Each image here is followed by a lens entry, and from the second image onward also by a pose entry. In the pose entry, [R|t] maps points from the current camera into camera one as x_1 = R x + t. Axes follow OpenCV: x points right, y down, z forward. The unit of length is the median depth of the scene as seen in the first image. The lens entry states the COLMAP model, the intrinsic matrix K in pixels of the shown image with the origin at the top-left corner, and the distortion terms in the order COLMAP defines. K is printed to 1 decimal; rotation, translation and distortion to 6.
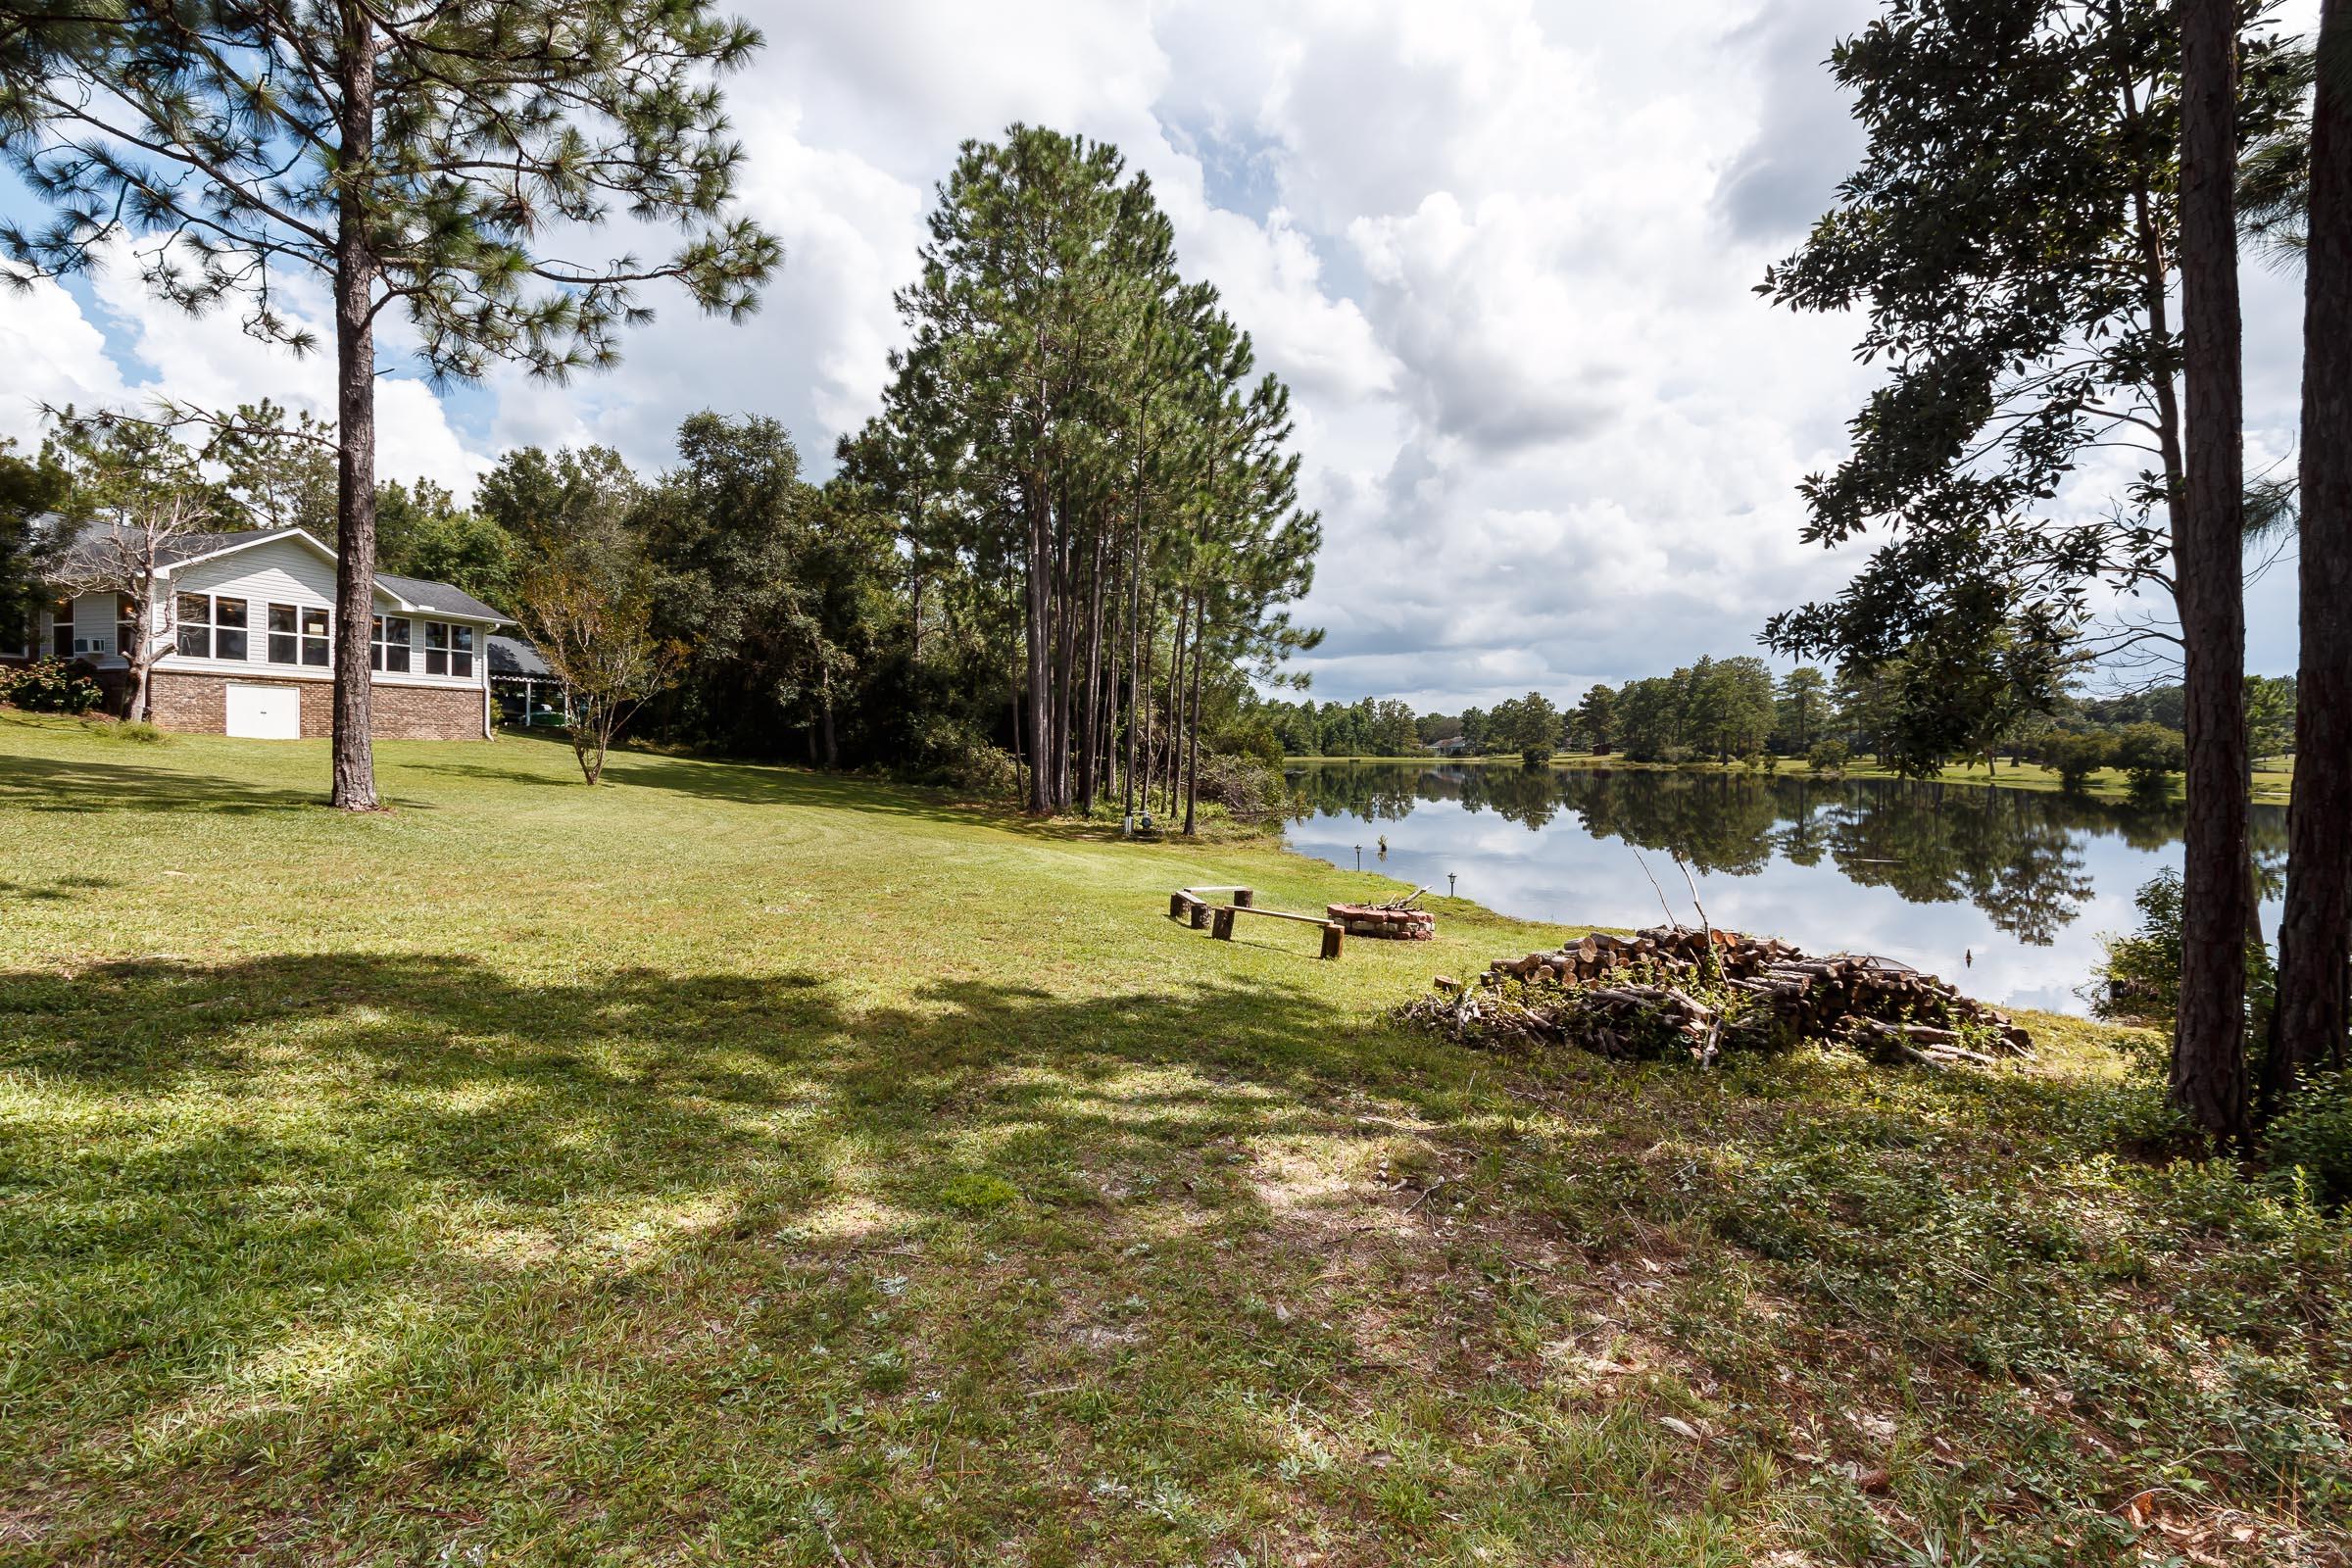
lens RADIAL K [[1037.4, 0, 1117.9], [0, 1037.4, 769.8], [0, 0, 1]] dist [0.002742, 0.000254]
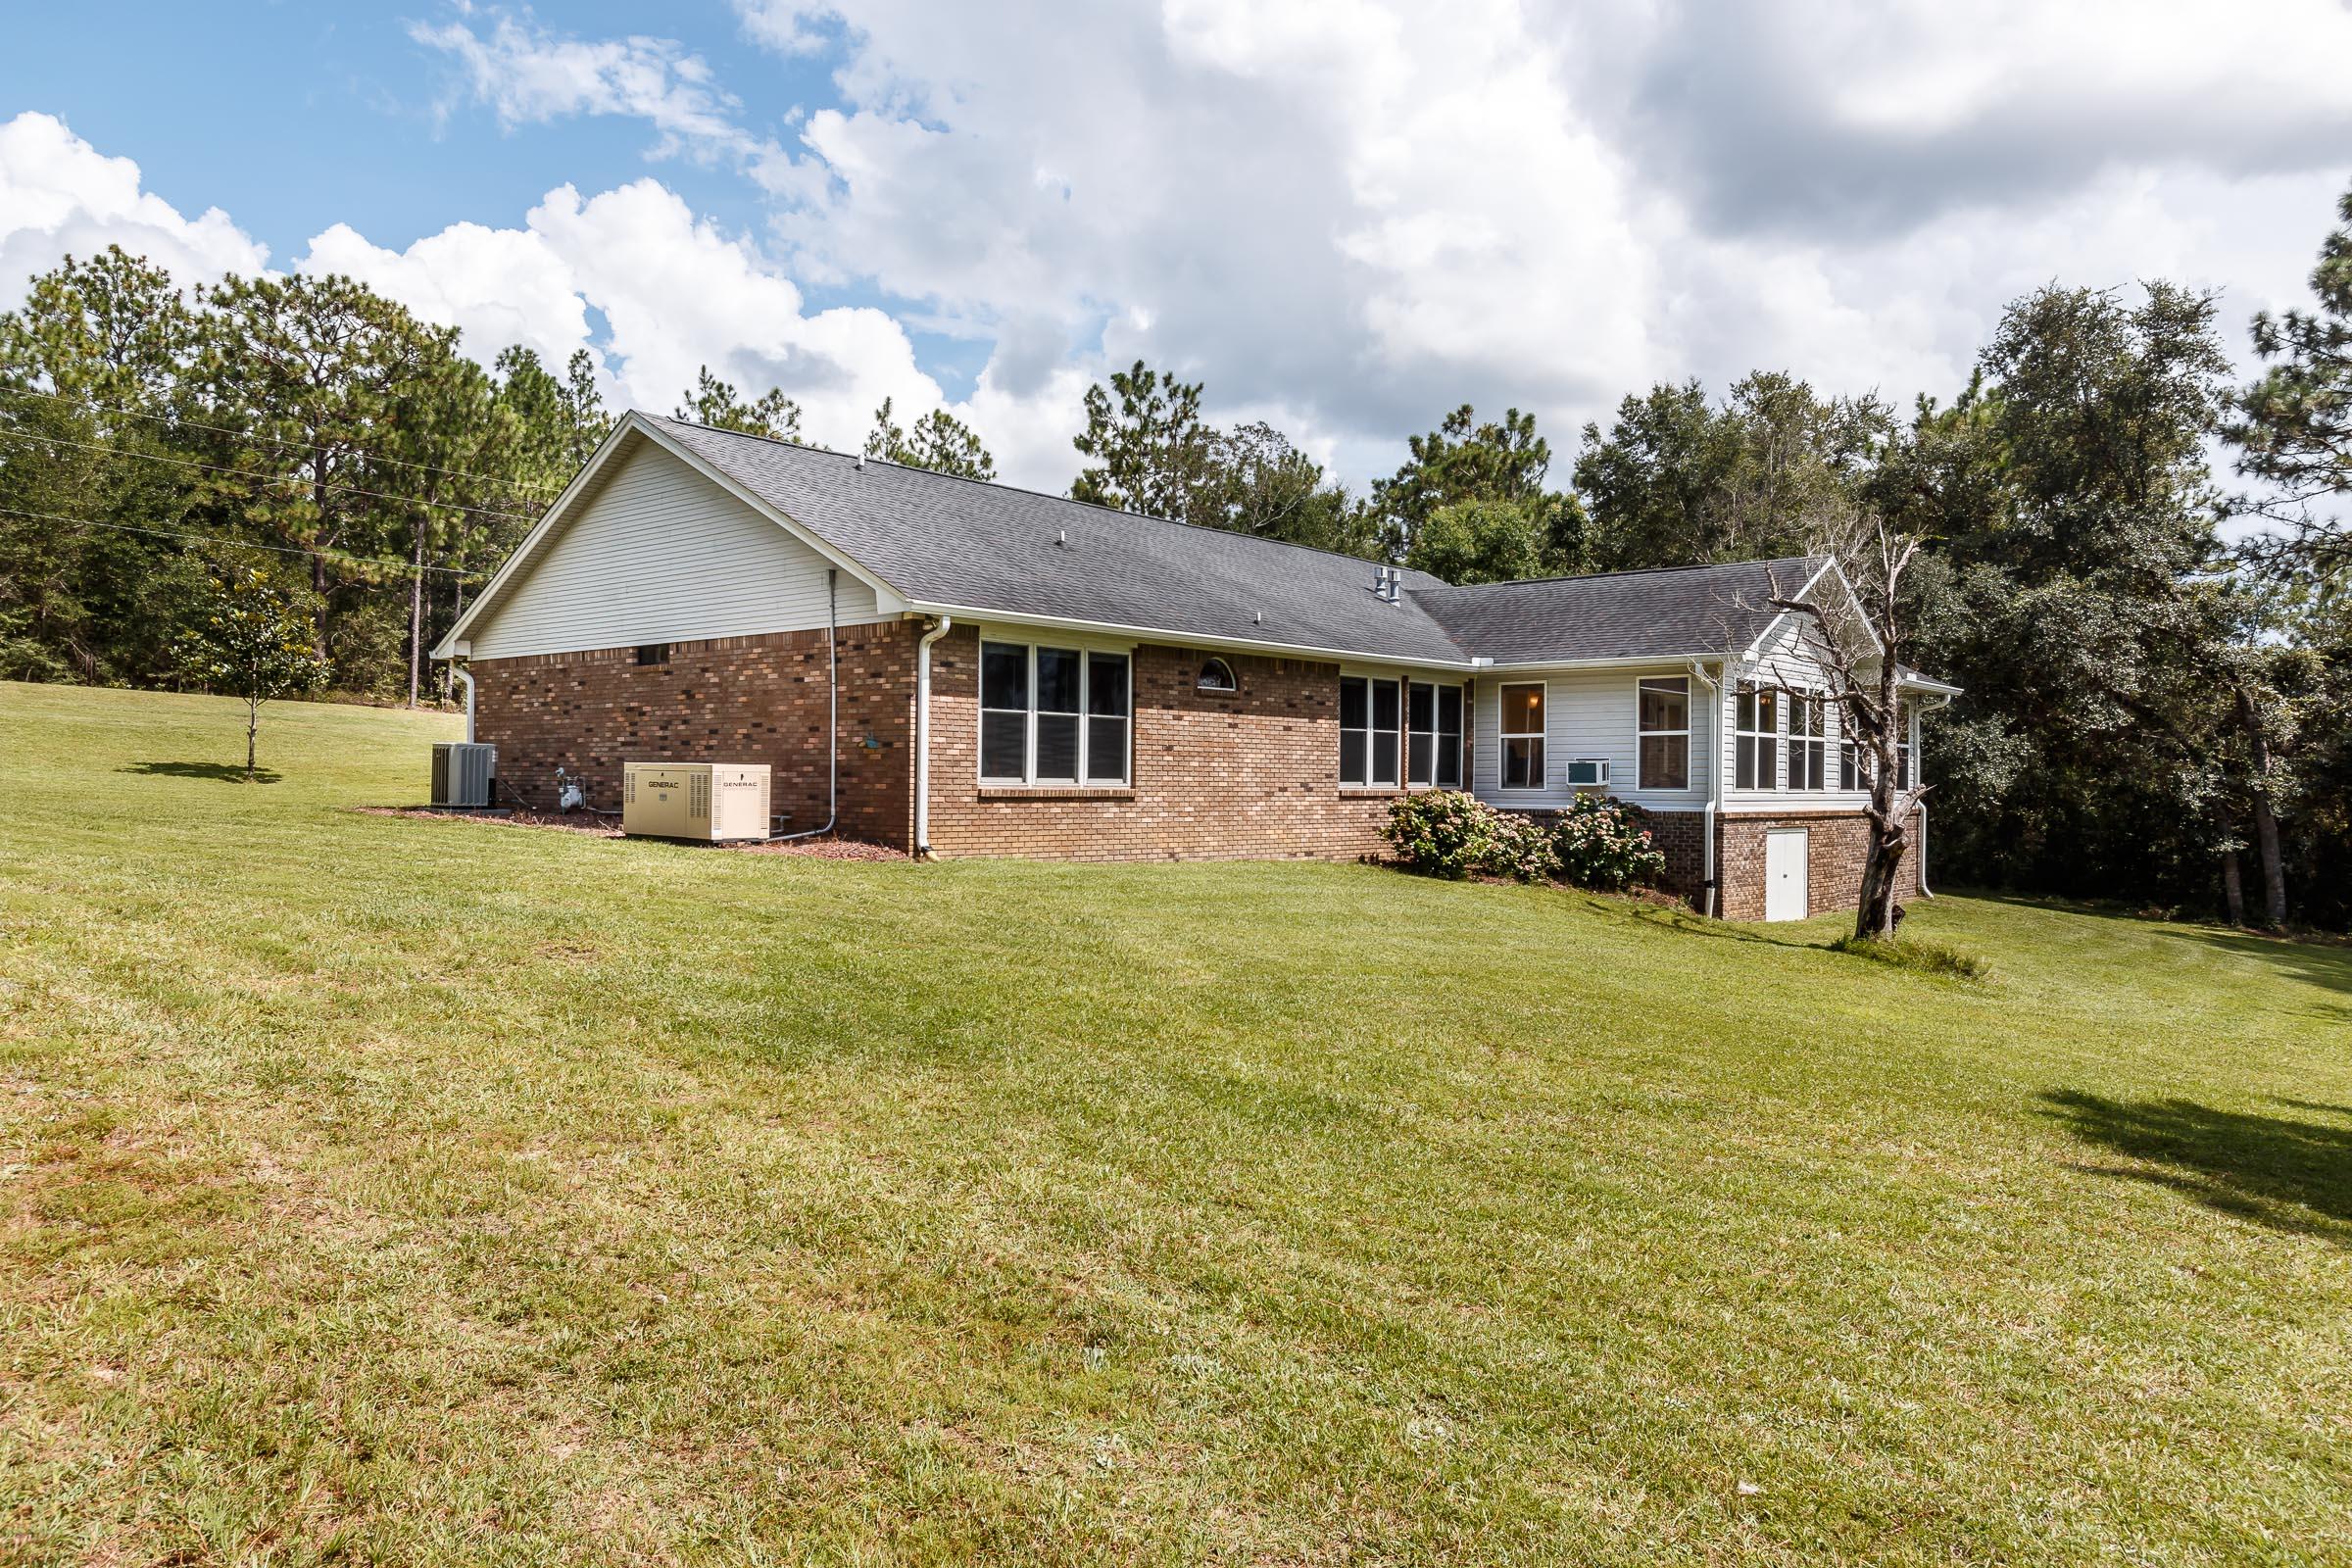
lens RADIAL K [[1574.4, 0, 1176.0], [0, 1574.4, 784.0], [0, 0, 1]] dist [-0.002971, -0.000340]
pose [[0.915905, -0.002885, -0.401384, -0.678866], [-0.008523, 0.999609, -0.026633, -0.069607], [0.401304, 0.027814, 0.915523, 0.048926]]
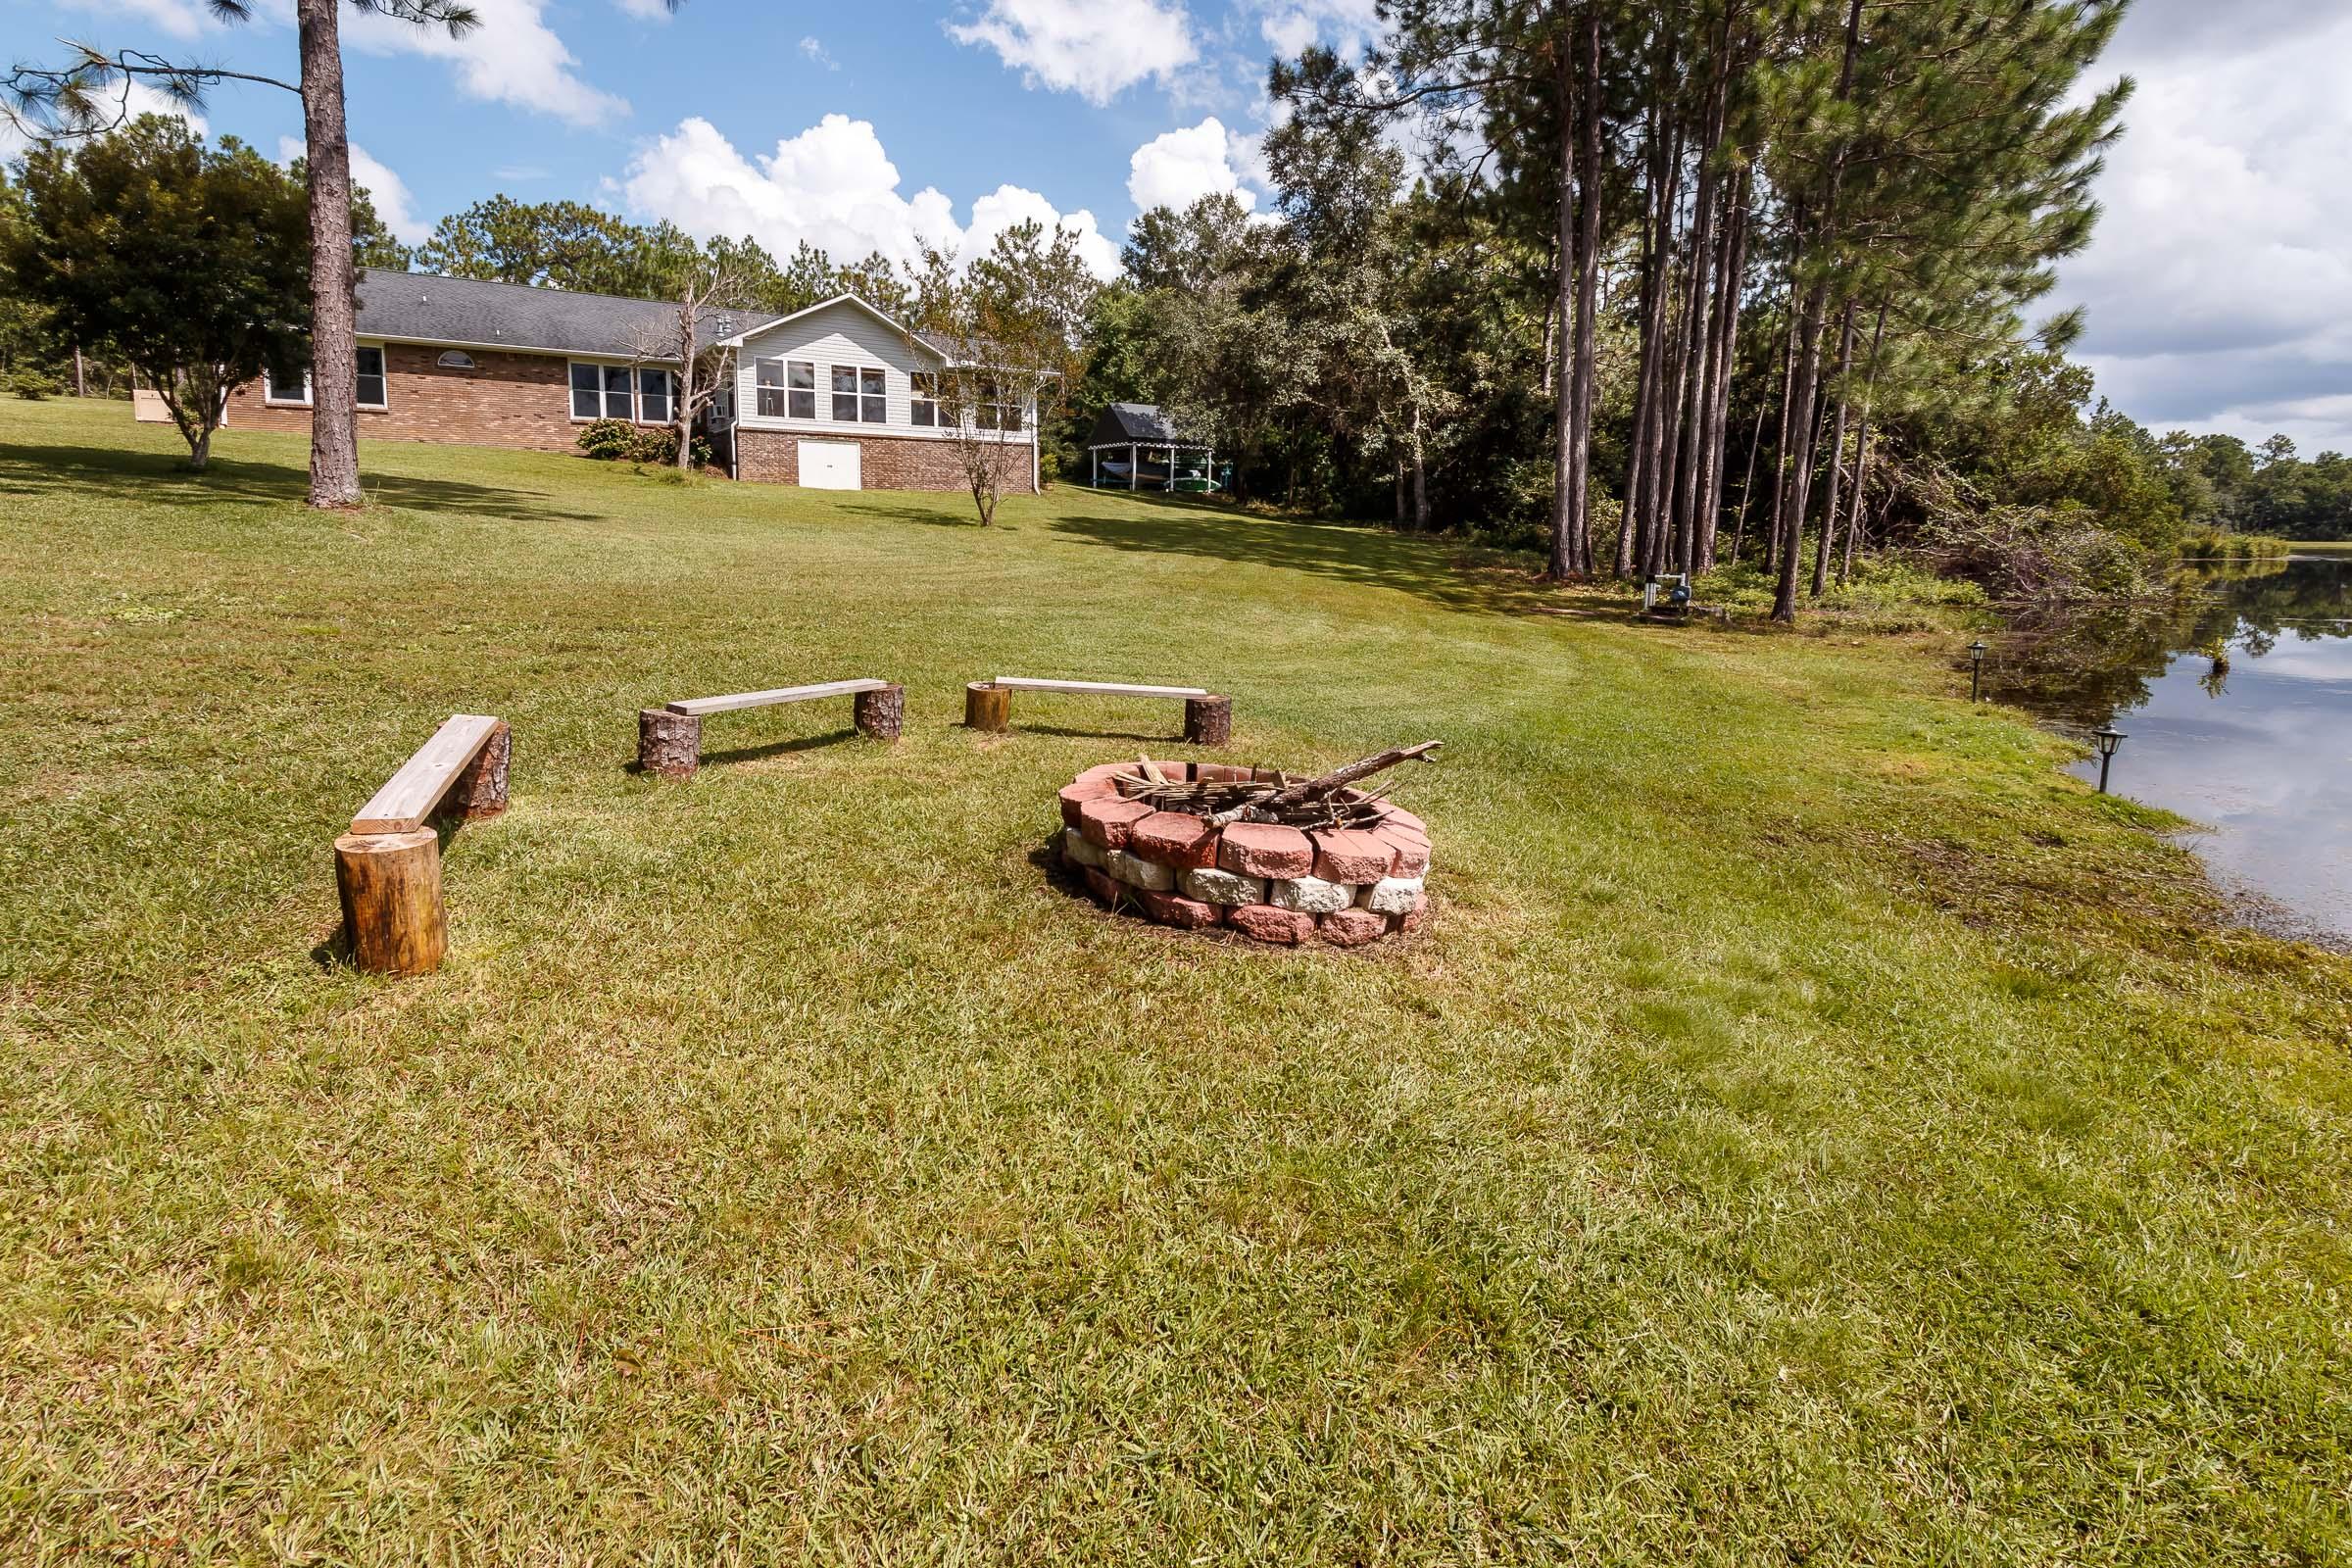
lens RADIAL K [[1052.1, 0, 1178.1], [0, 1052.1, 646.6], [0, 0, 1]] dist [0.003596, 0.000285]
pose [[0.776123, 0.069025, -0.626792, 0.166095], [-0.015059, 0.995736, 0.091008, 0.025788], [0.630401, -0.061195, 0.773853, 0.302456]]
